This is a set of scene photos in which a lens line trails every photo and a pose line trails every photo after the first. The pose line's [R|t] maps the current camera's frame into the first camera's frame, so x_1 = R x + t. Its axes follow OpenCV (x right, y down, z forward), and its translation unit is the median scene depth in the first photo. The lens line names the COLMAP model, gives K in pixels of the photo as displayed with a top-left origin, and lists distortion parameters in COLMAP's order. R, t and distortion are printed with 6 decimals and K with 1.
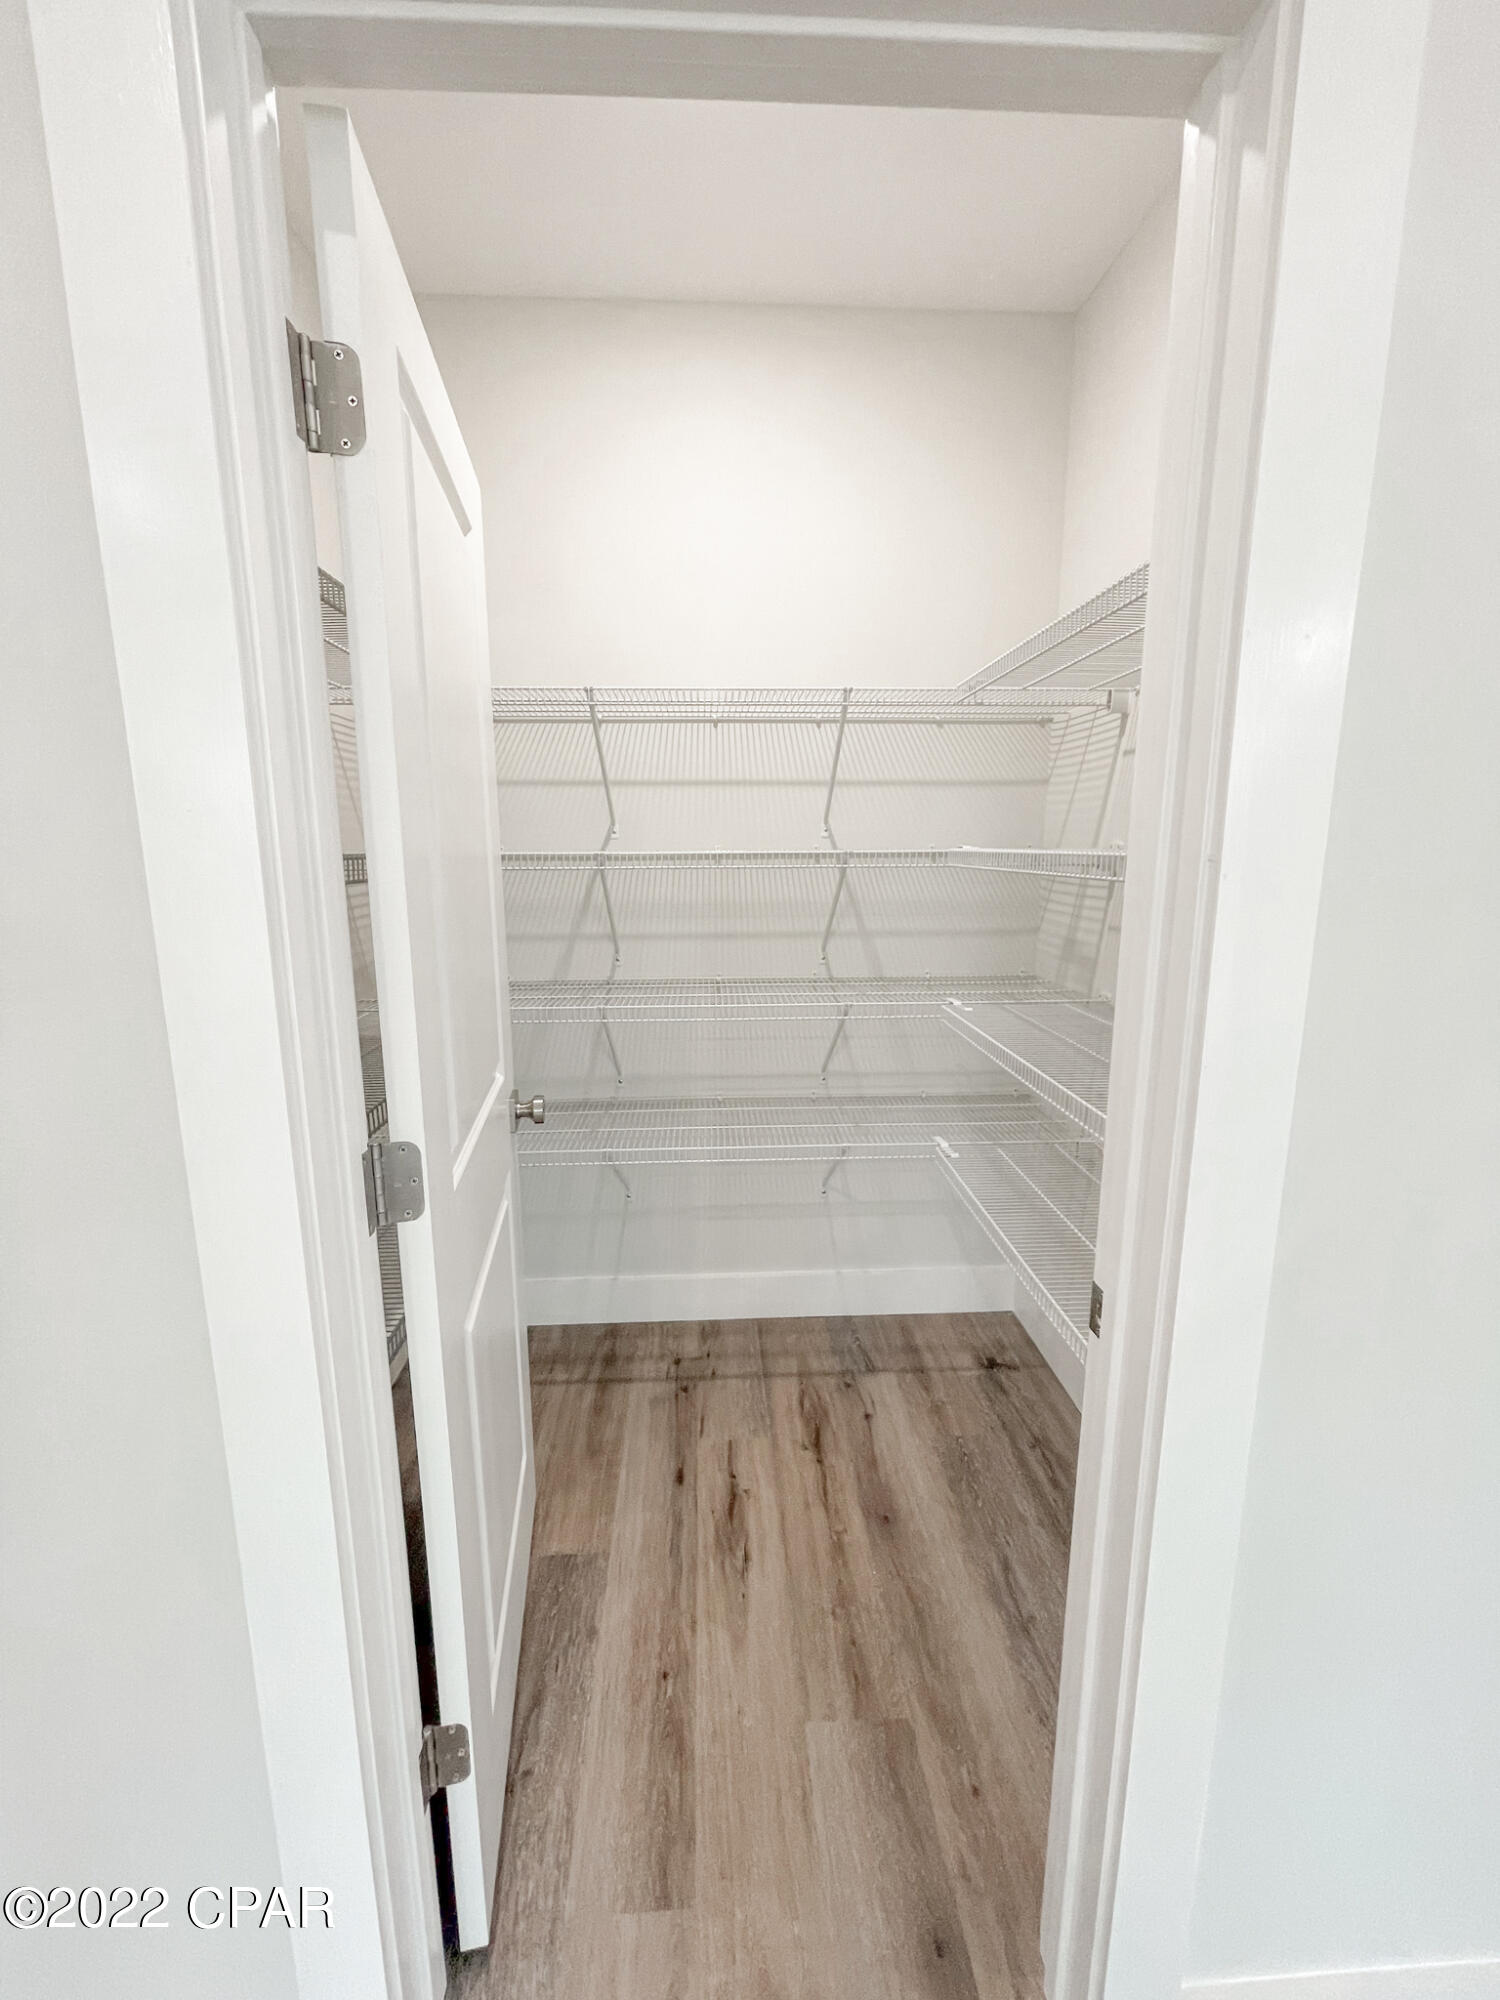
lens RADIAL K [[812.2, 0, 747.3], [0, 812.2, 991.6], [0, 0, 1]] dist [-0.003440, -0.000161]
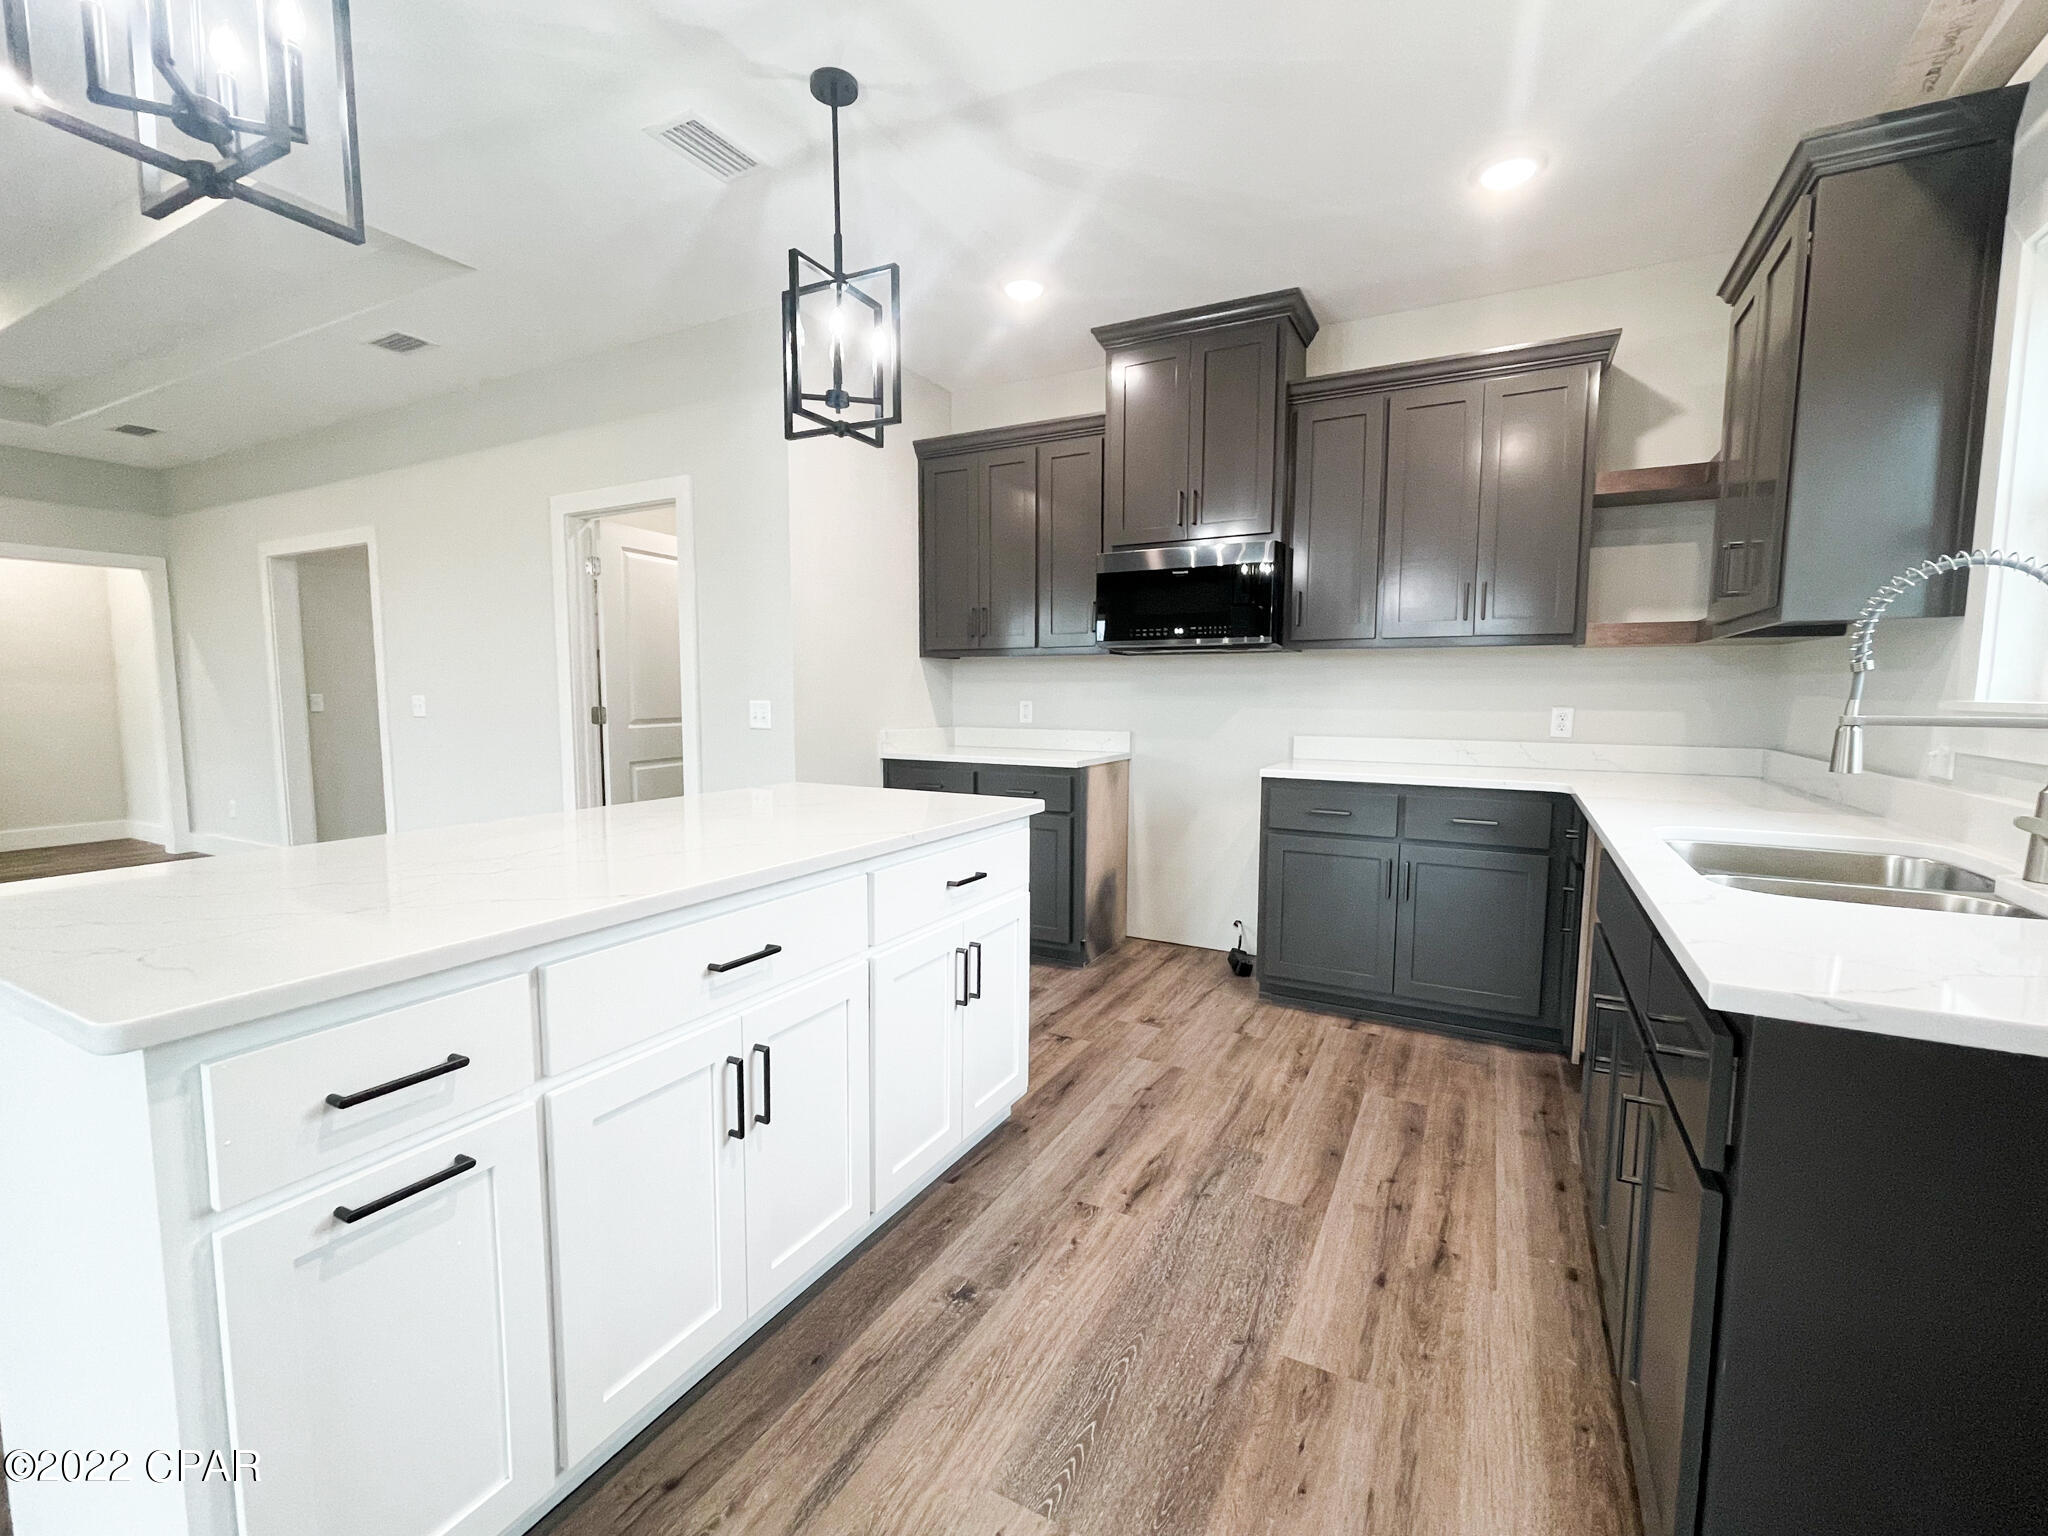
lens RADIAL K [[883.4, 0, 1020.6], [0, 883.4, 773.9], [0, 0, 1]] dist [-0.007755, 0.001922]
pose [[0.860046, 0.058947, -0.506800, 1.853092], [-0.096791, 0.994116, -0.048629, 0.249837], [0.500952, 0.090877, 0.860691, -0.944701]]
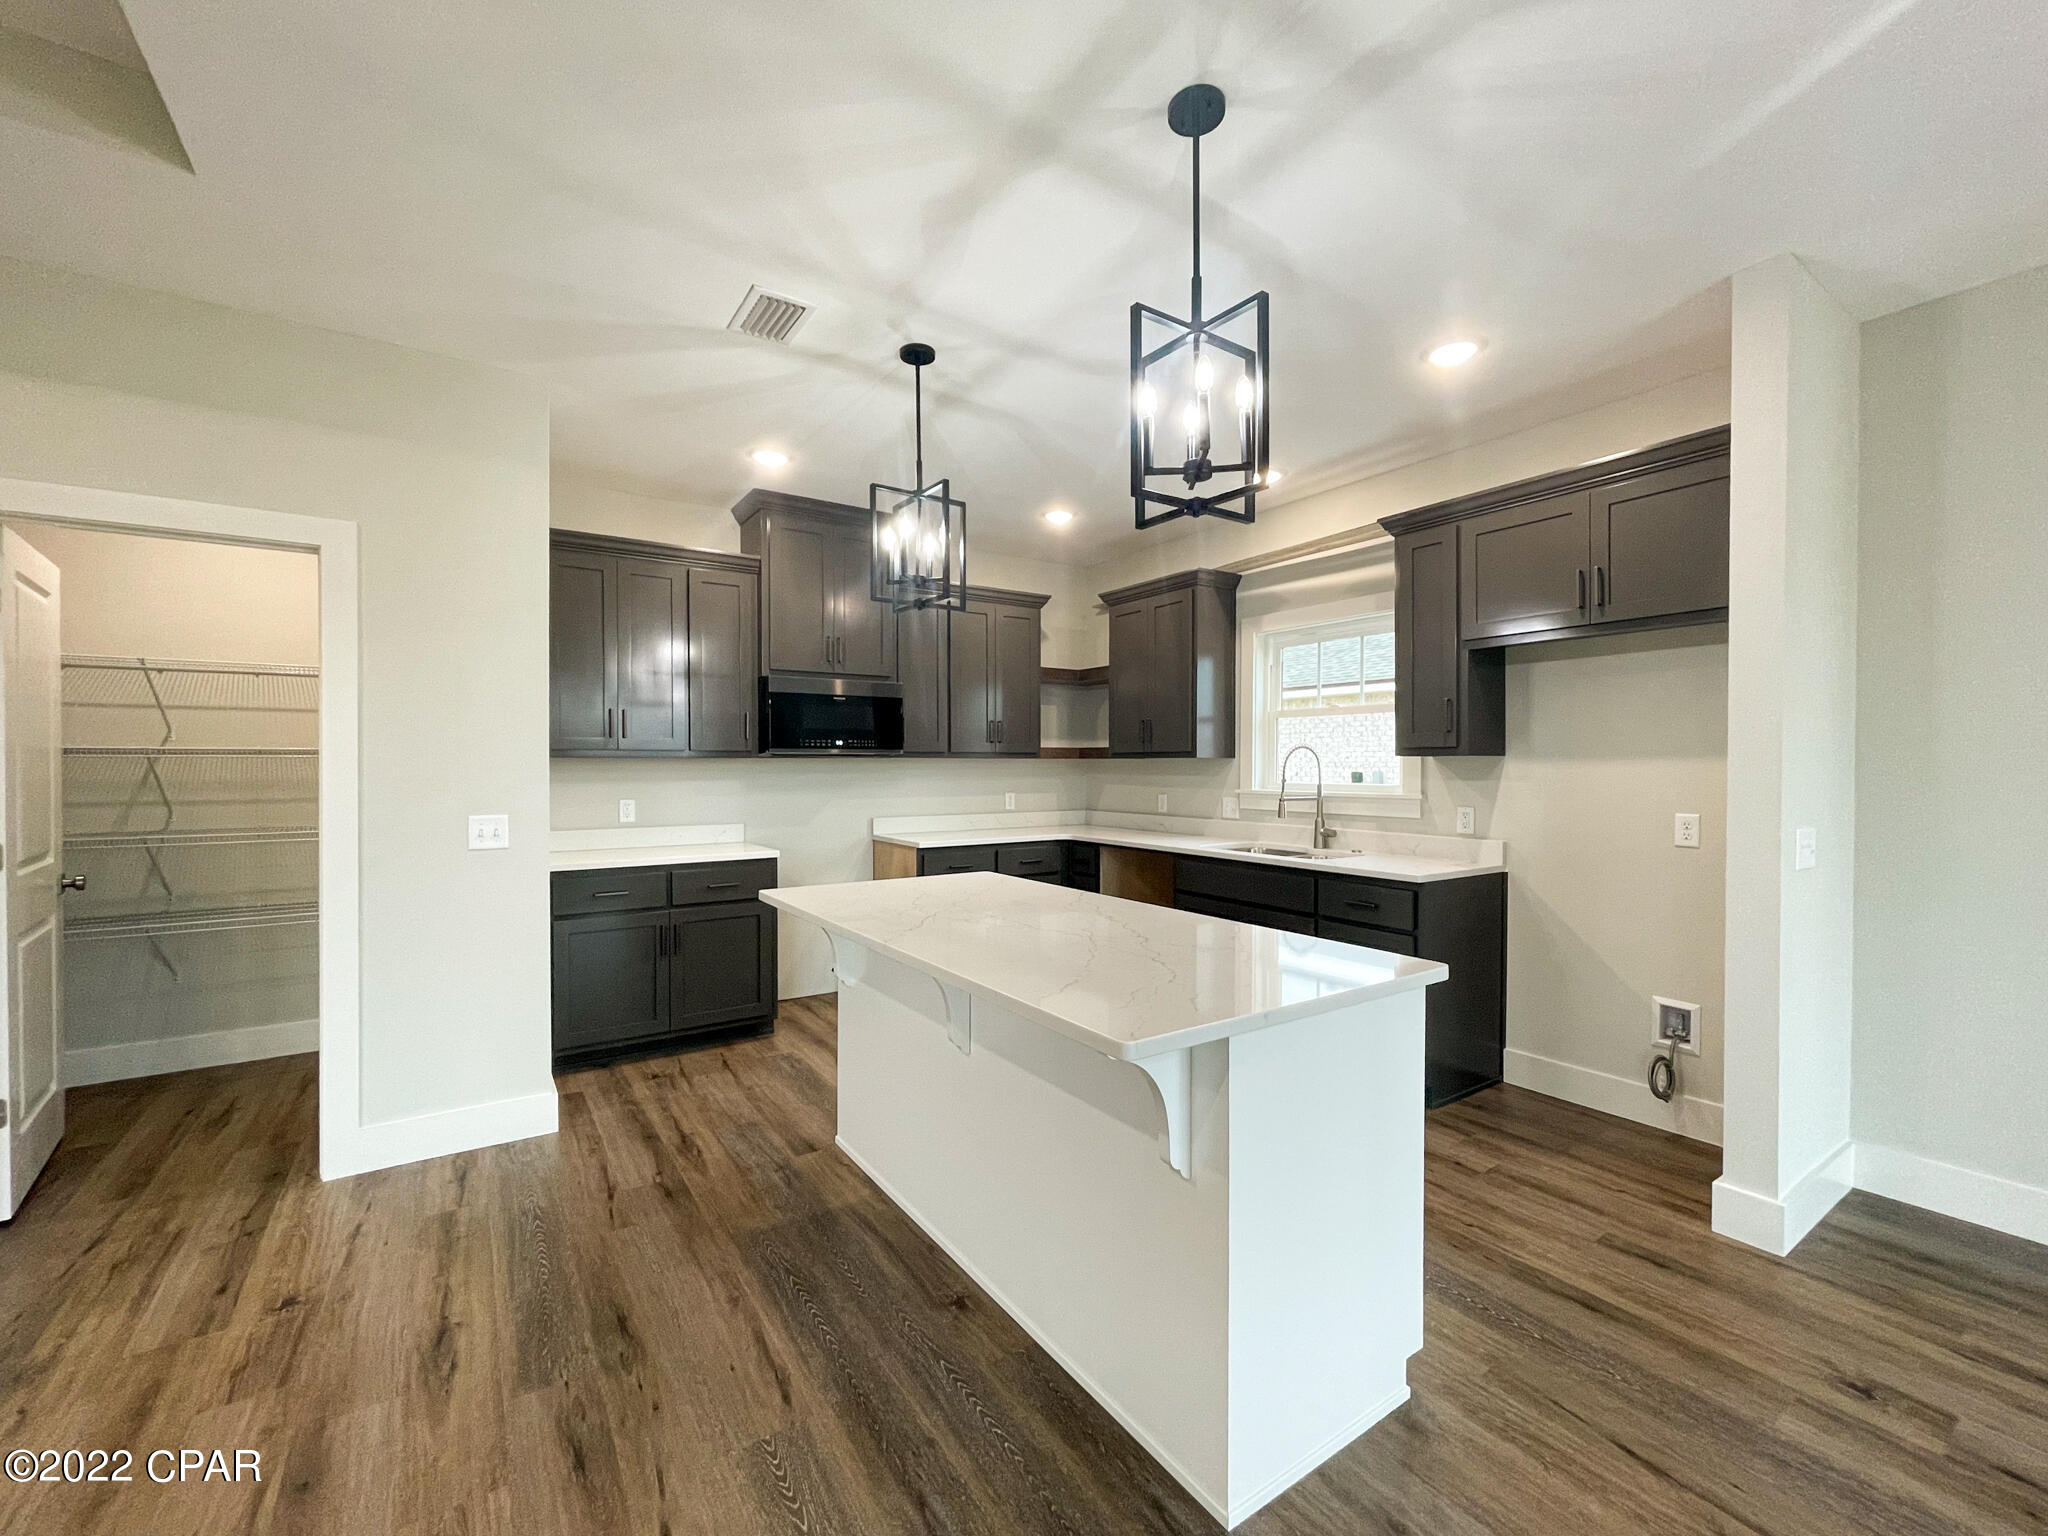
lens RADIAL K [[831.7, 0, 1020.5], [0, 831.7, 775.7], [0, 0, 1]] dist [-0.003440, -0.000161]
pose [[0.854350, -0.000163, 0.519698, 0.461629], [0.083242, 0.987132, -0.136533, 0.265838], [-0.512989, 0.159908, 0.843370, -1.344449]]
